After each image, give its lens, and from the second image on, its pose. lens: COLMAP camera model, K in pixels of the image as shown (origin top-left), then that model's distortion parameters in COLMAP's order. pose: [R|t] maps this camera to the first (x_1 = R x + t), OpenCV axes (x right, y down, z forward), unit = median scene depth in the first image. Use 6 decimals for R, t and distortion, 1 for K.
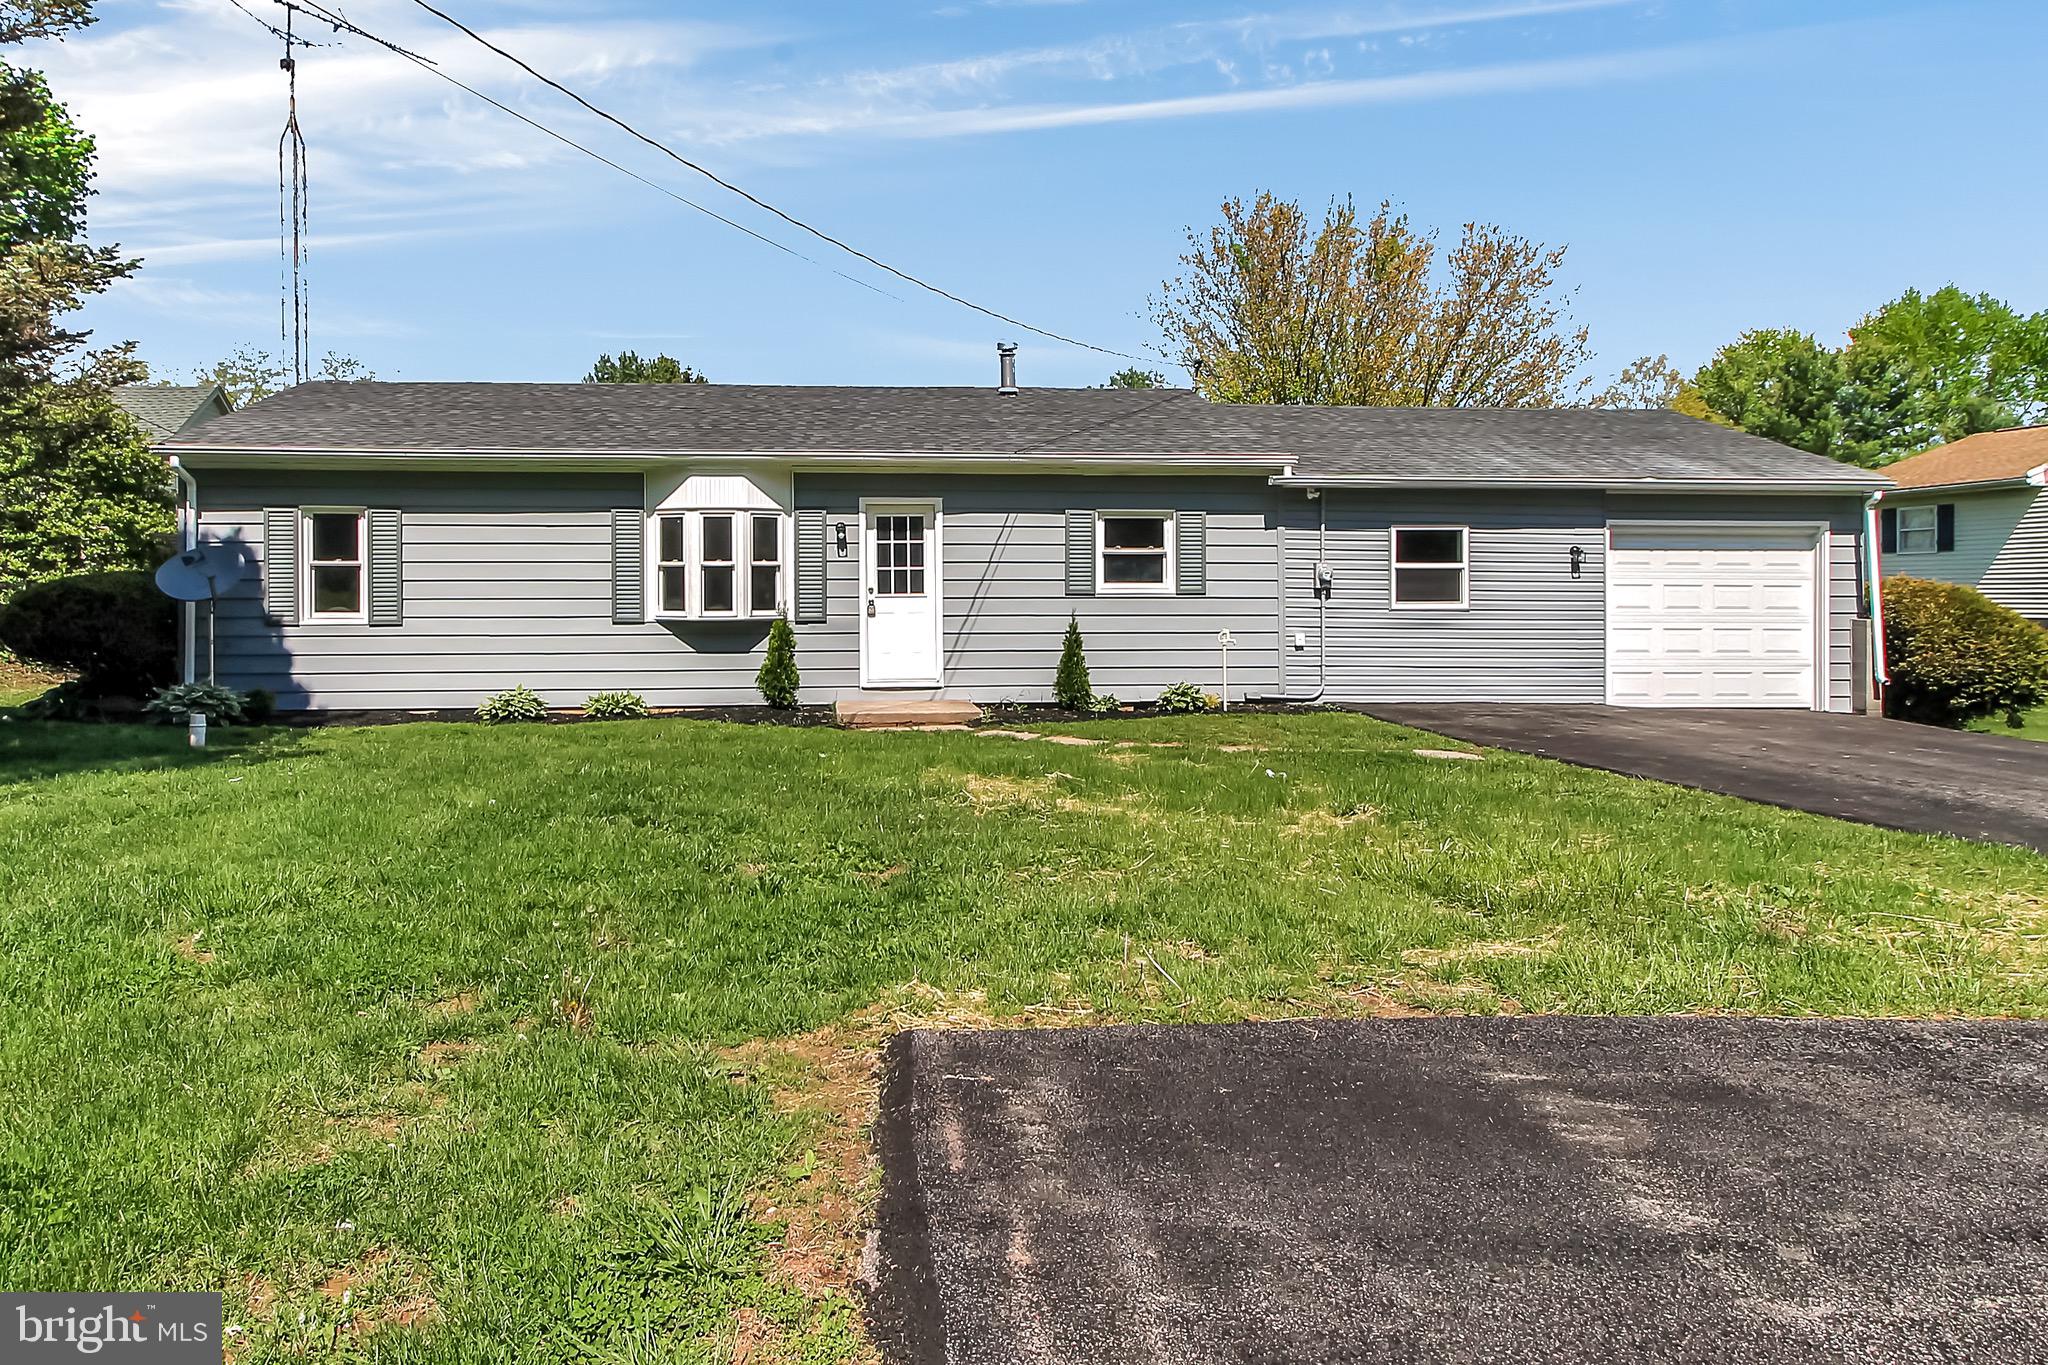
lens RADIAL K [[969.9, 0, 963.8], [0, 969.9, 612.2], [0, 0, 1]] dist [0.004389, -0.000160]
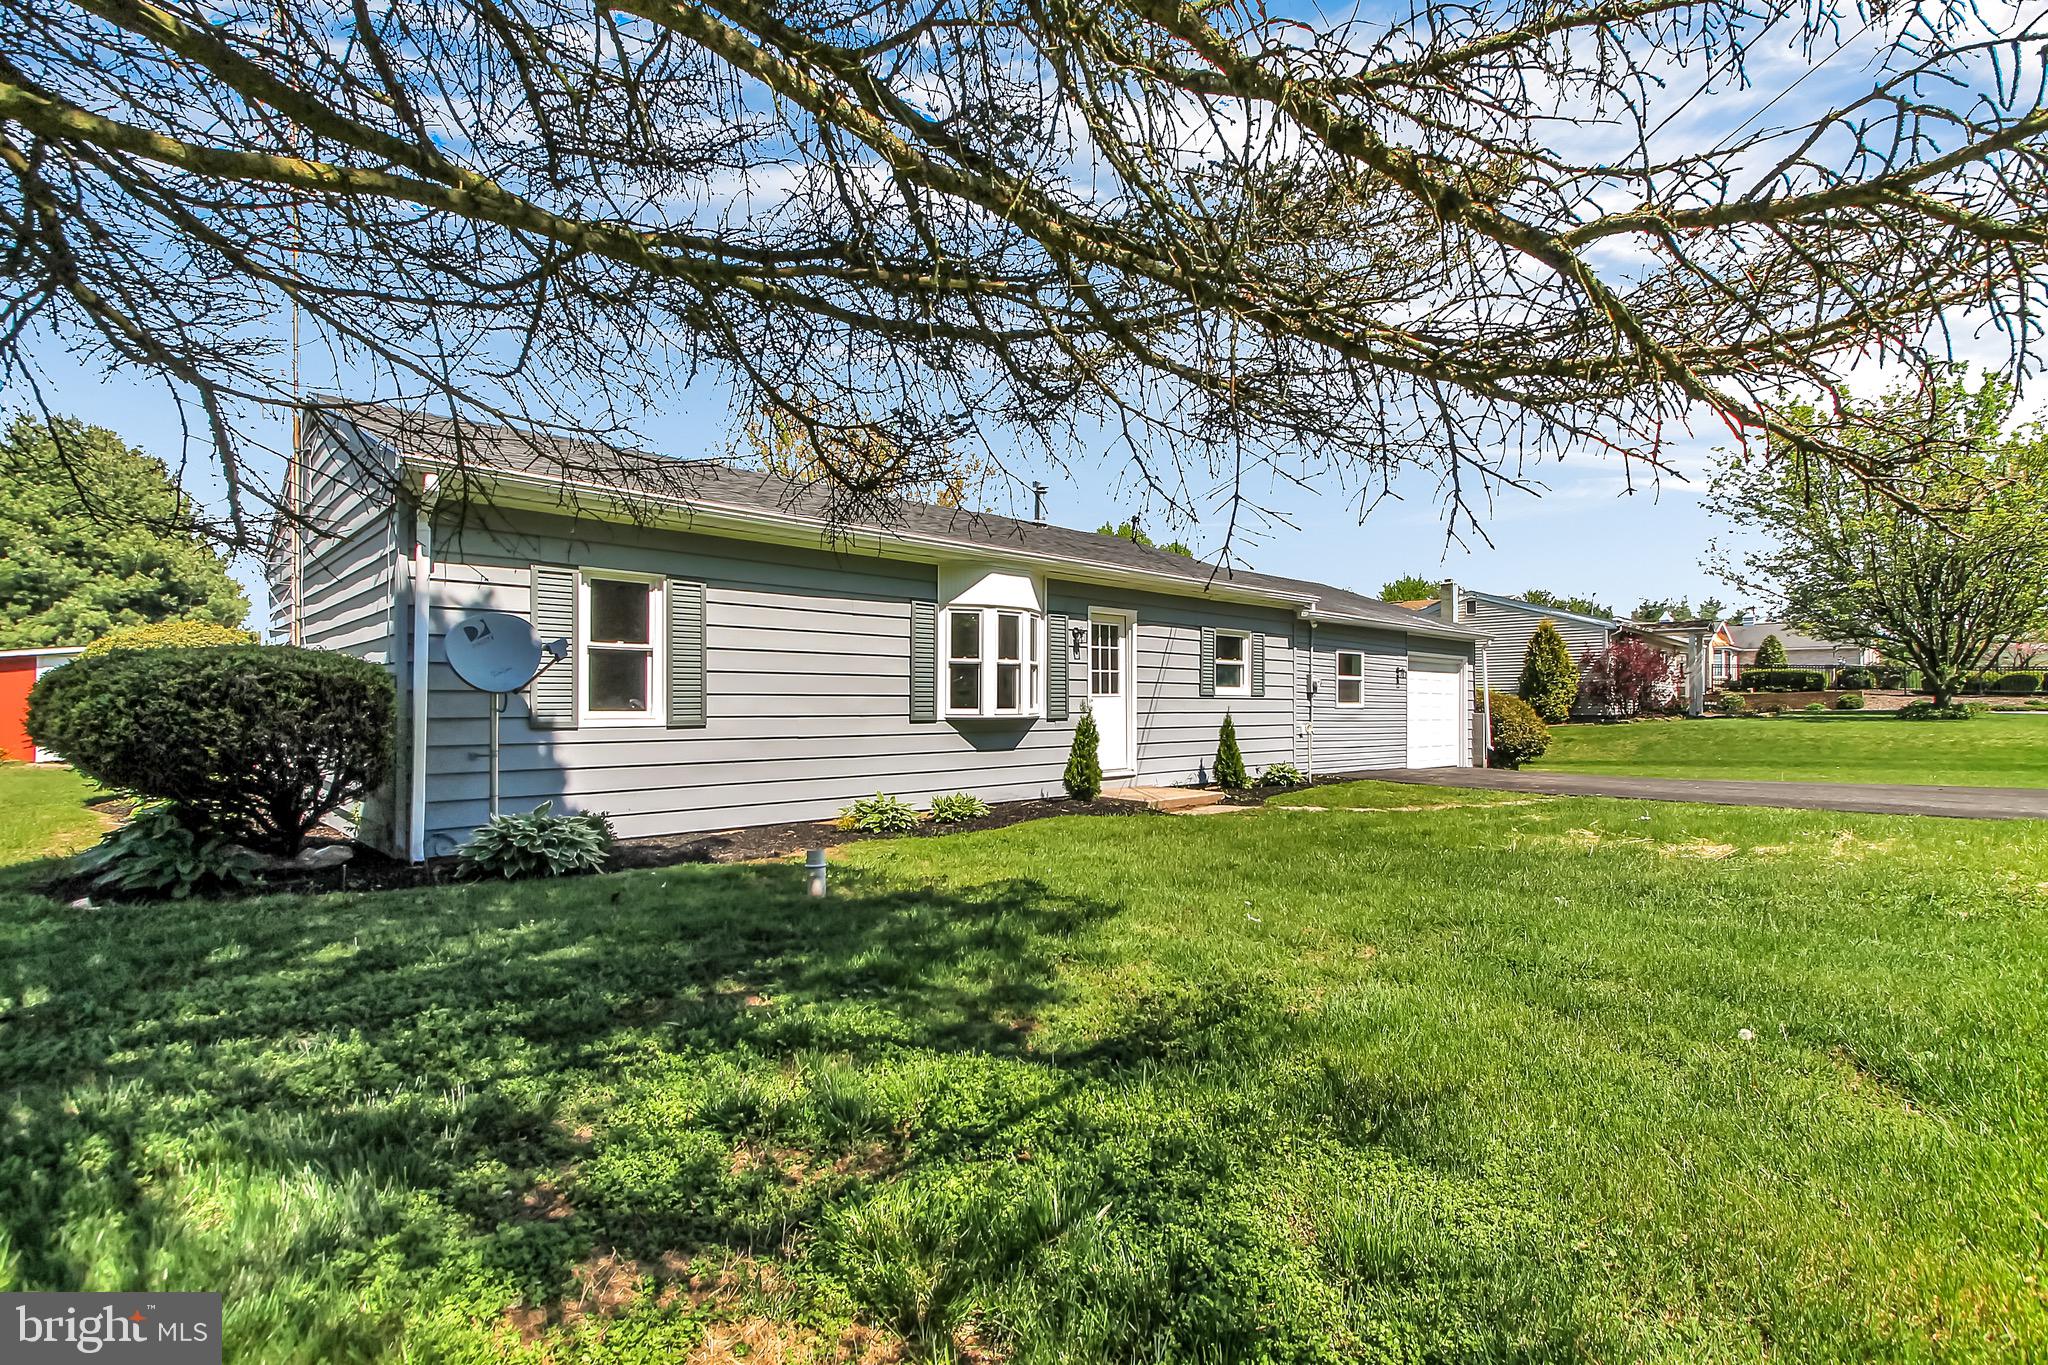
lens RADIAL K [[969.9, 0, 1020.5], [0, 969.9, 692.5], [0, 0, 1]] dist [0.004389, -0.000160]
pose [[0.761580, 0.011680, 0.647966, -0.865295], [-0.008256, 0.999931, -0.008321, -0.010195], [-0.648019, 0.000988, 0.761624, 0.211378]]
